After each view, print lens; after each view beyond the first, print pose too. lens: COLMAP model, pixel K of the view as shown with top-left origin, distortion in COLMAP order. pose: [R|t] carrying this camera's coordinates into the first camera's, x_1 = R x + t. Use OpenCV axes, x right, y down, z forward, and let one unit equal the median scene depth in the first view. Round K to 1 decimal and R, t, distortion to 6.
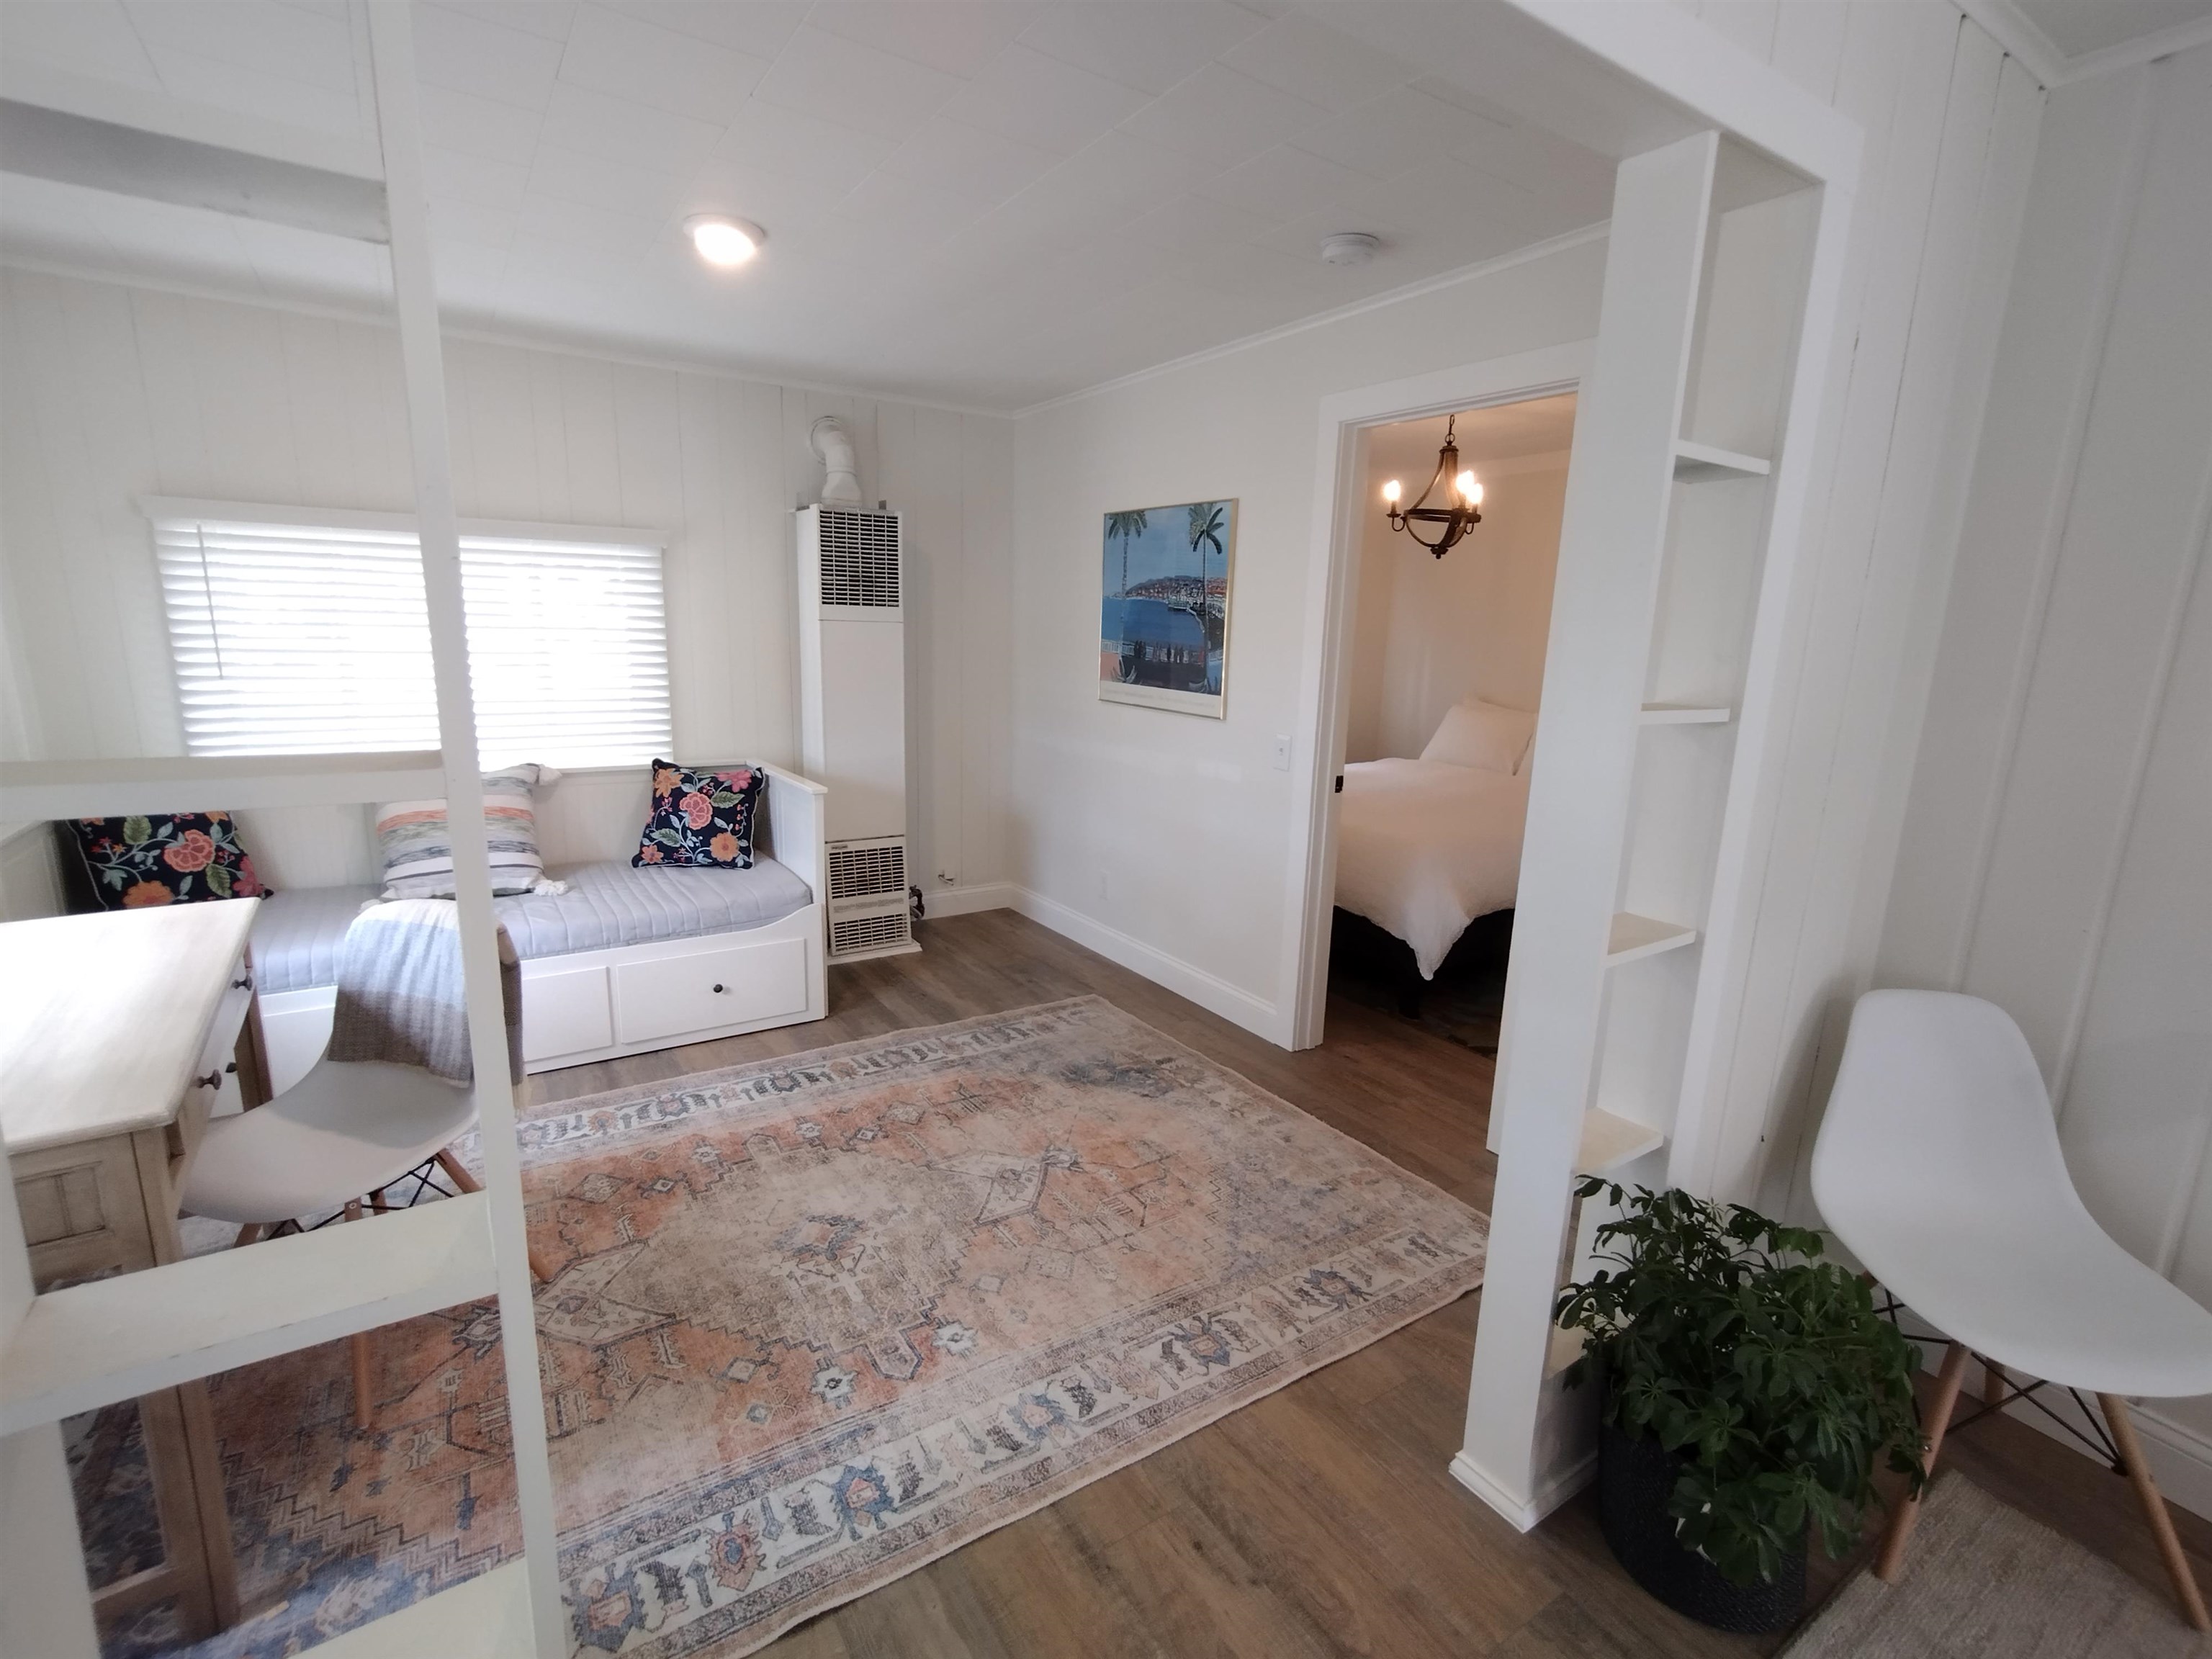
lens RADIAL K [[1013.0, 0, 1099.2], [0, 1013.0, 831.8], [0, 0, 1]] dist [-0.001982, 0.002290]
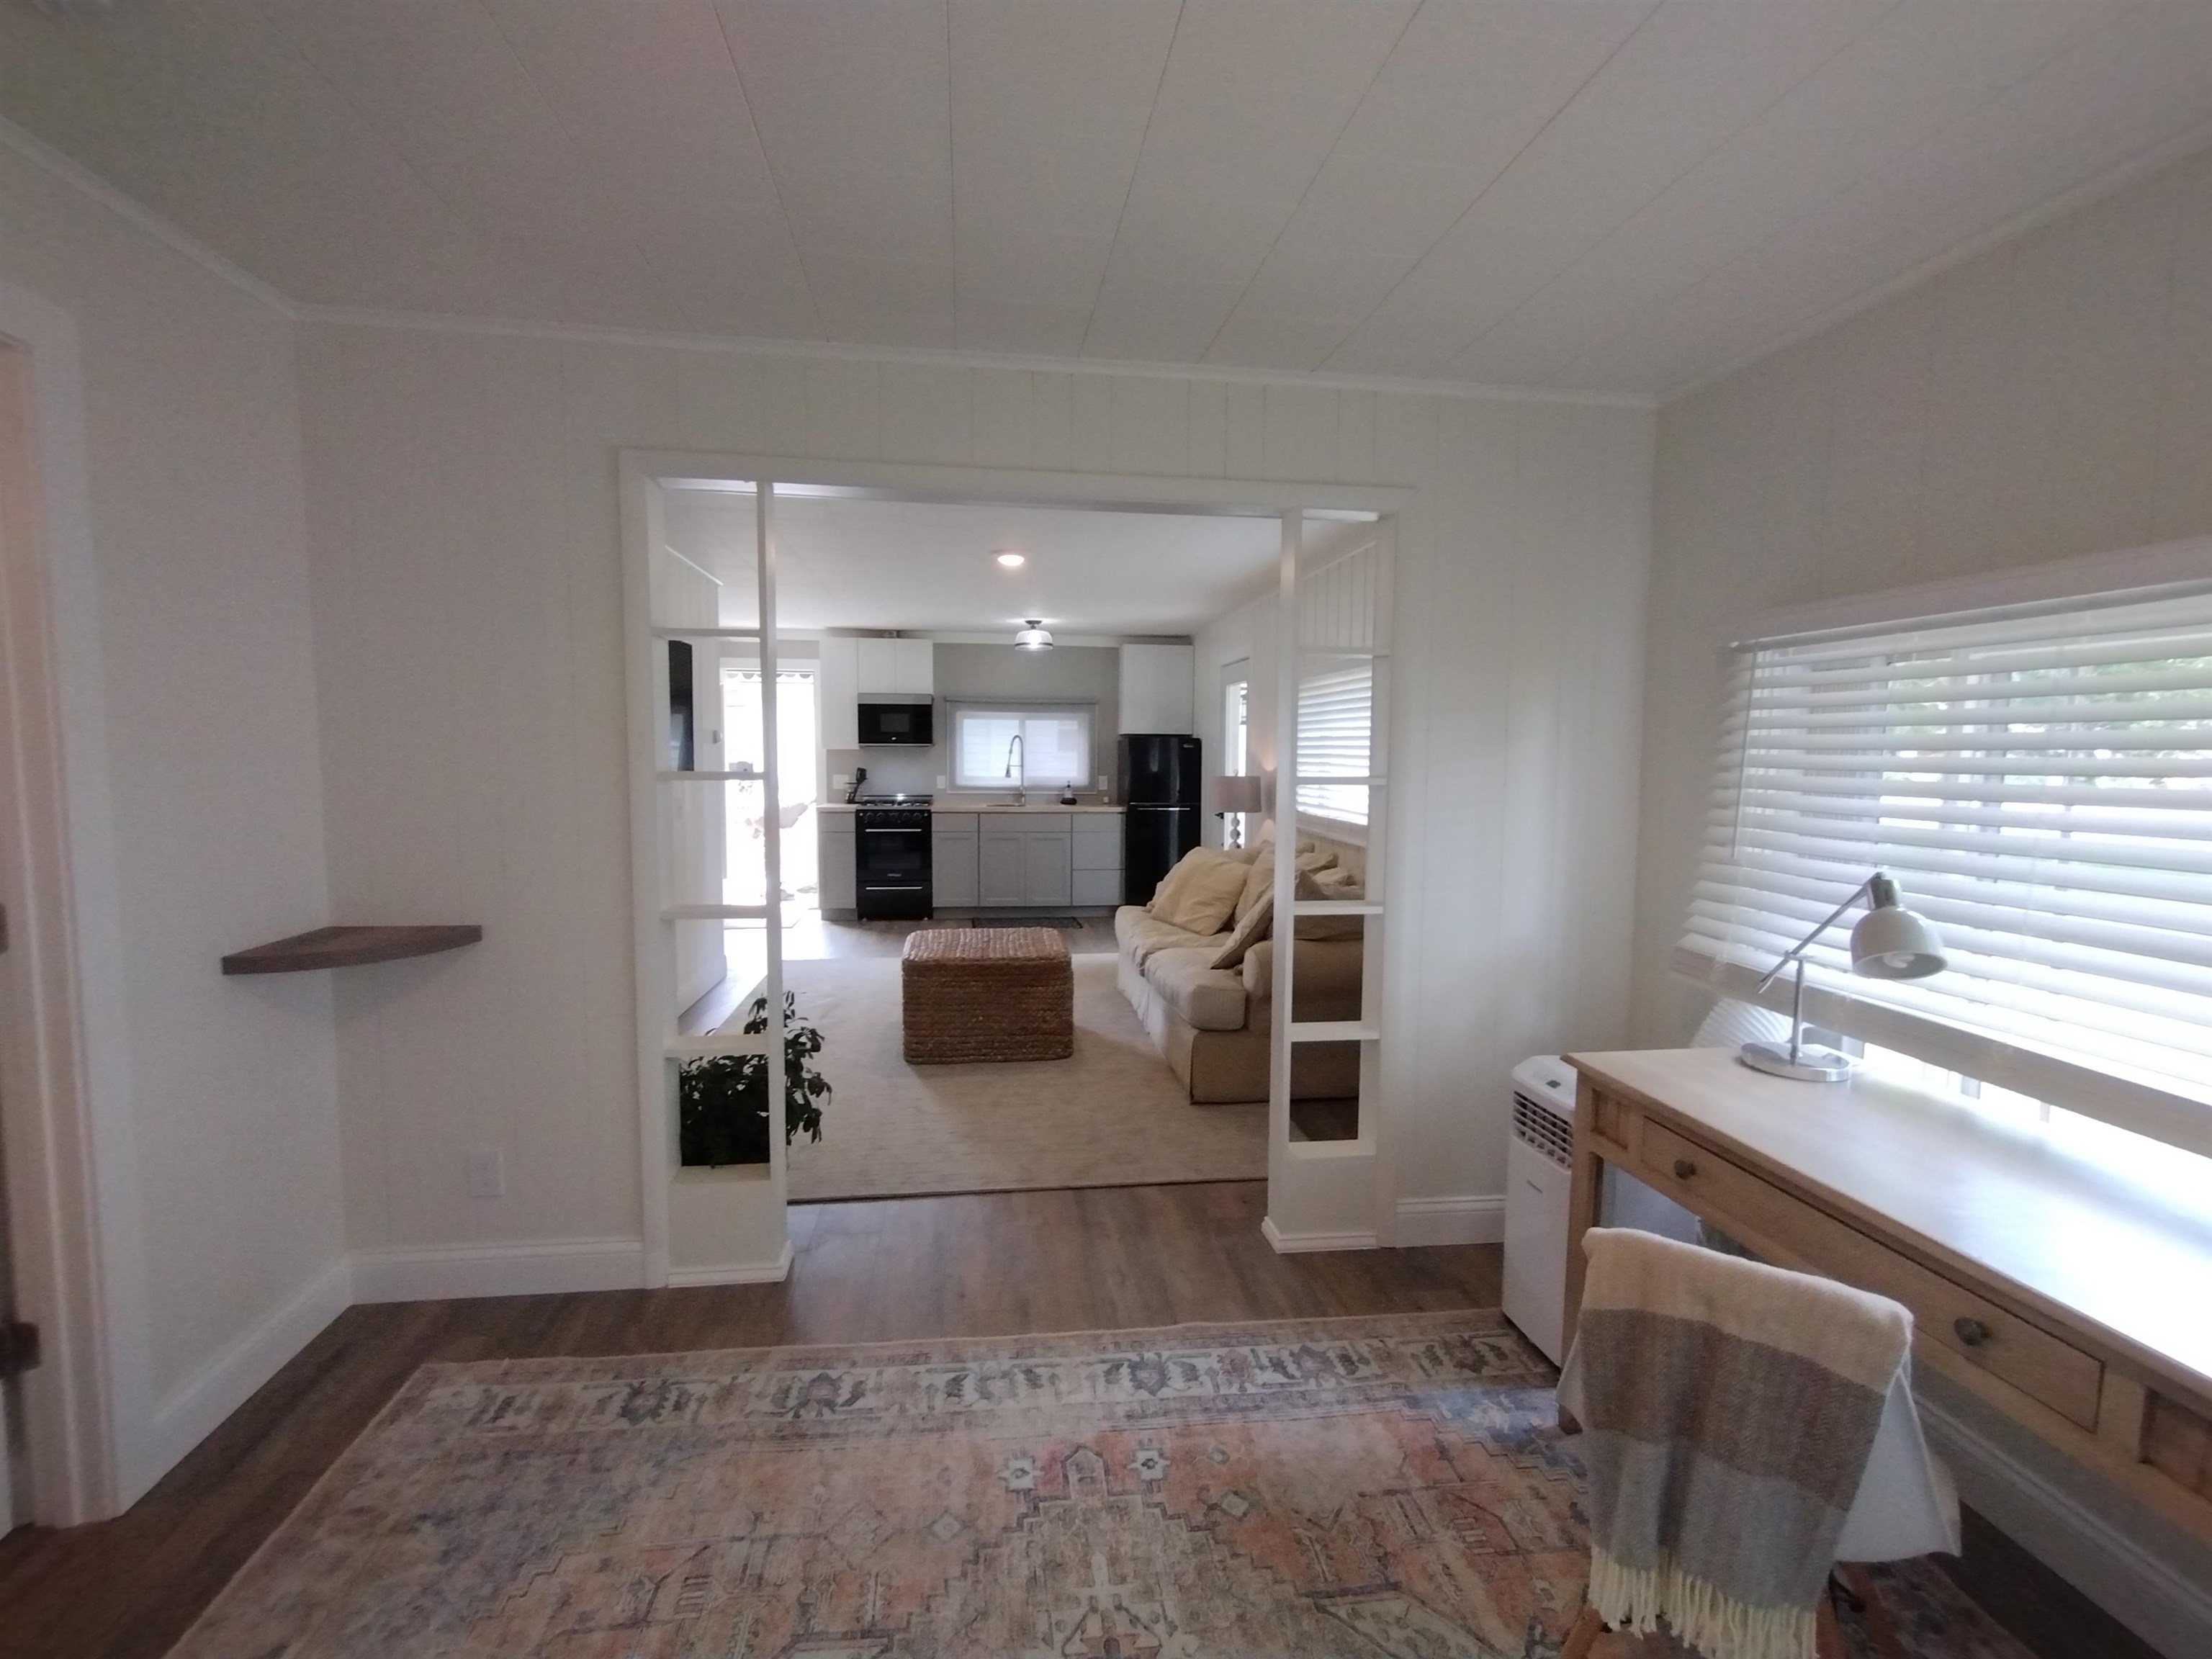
lens RADIAL K [[1013.0, 0, 1106.9], [0, 1013.0, 829.4], [0, 0, 1]] dist [-0.001982, 0.002290]
pose [[-0.900432, -0.073141, 0.428804, -0.471699], [0.052716, 0.960150, 0.274468, -0.275204], [-0.431791, 0.269745, -0.860694, 1.321197]]
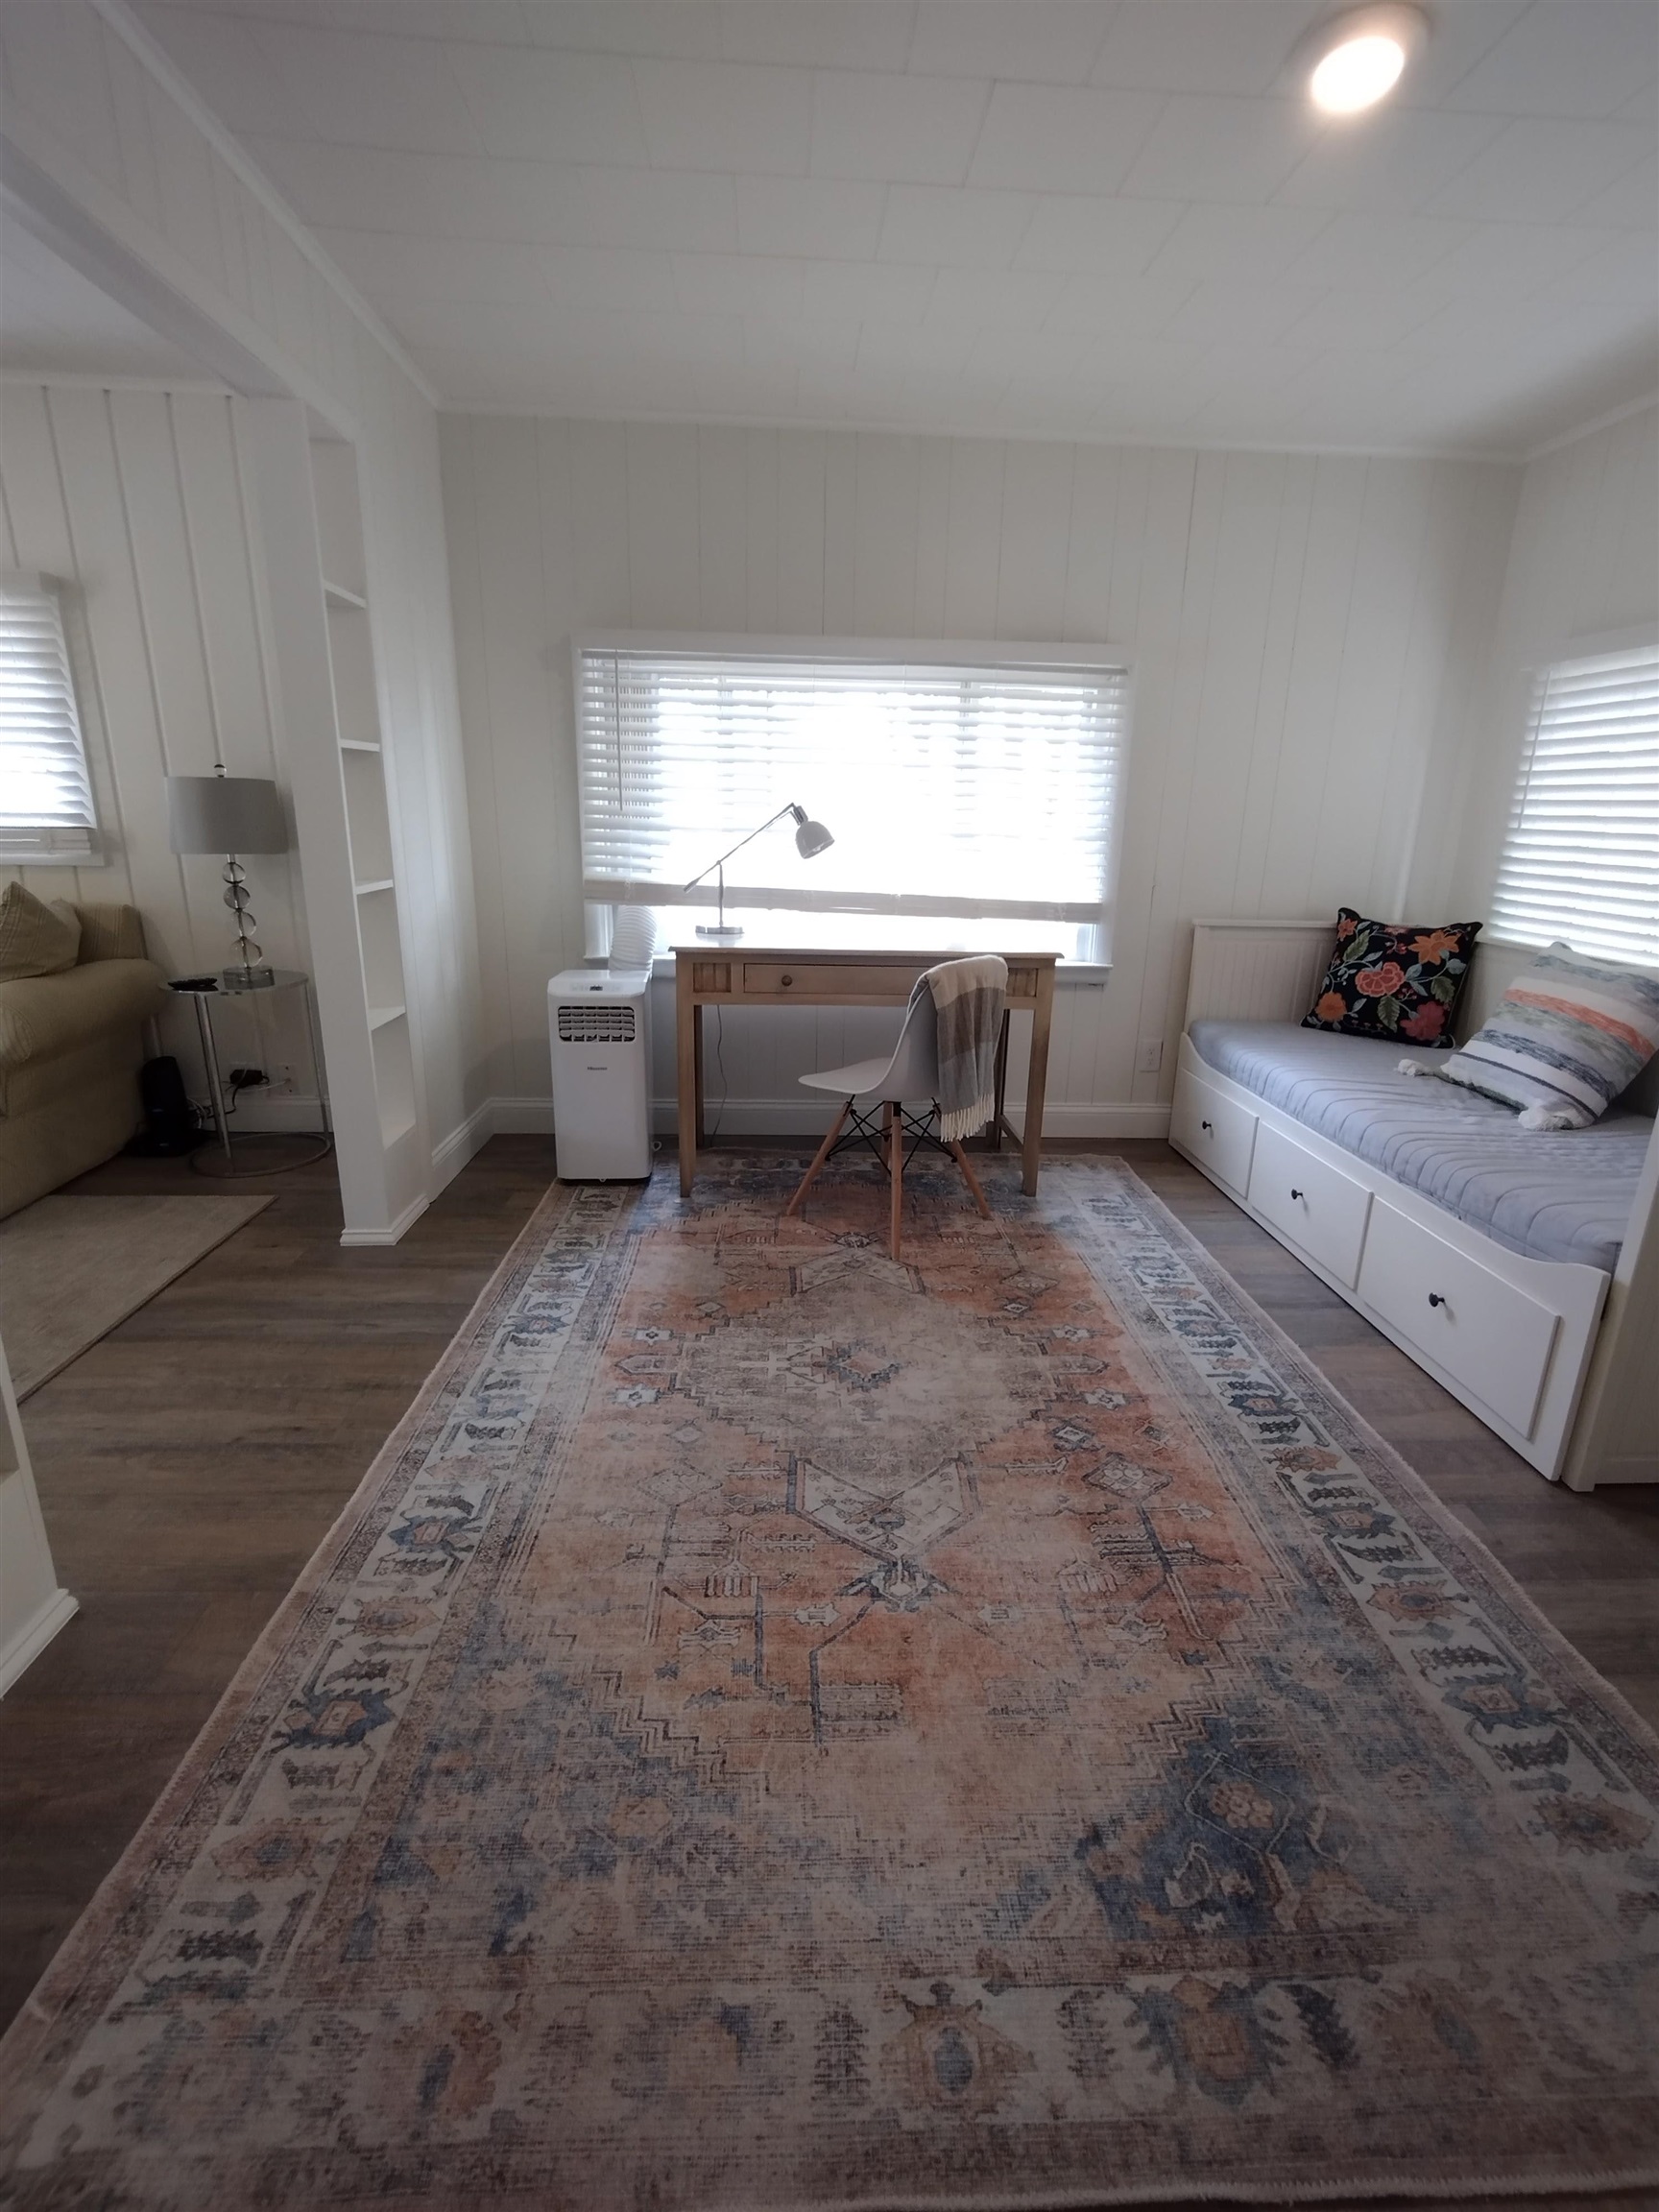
lens RADIAL K [[1013.0, 0, 830.5], [0, 1013.0, 1103.5], [0, 0, 1]] dist [-0.001982, 0.002290]
pose [[-0.502650, 0.205489, -0.839713, 0.459799], [-0.212597, 0.912126, 0.350470, -0.143817], [0.837941, 0.354684, -0.414793, 1.214181]]
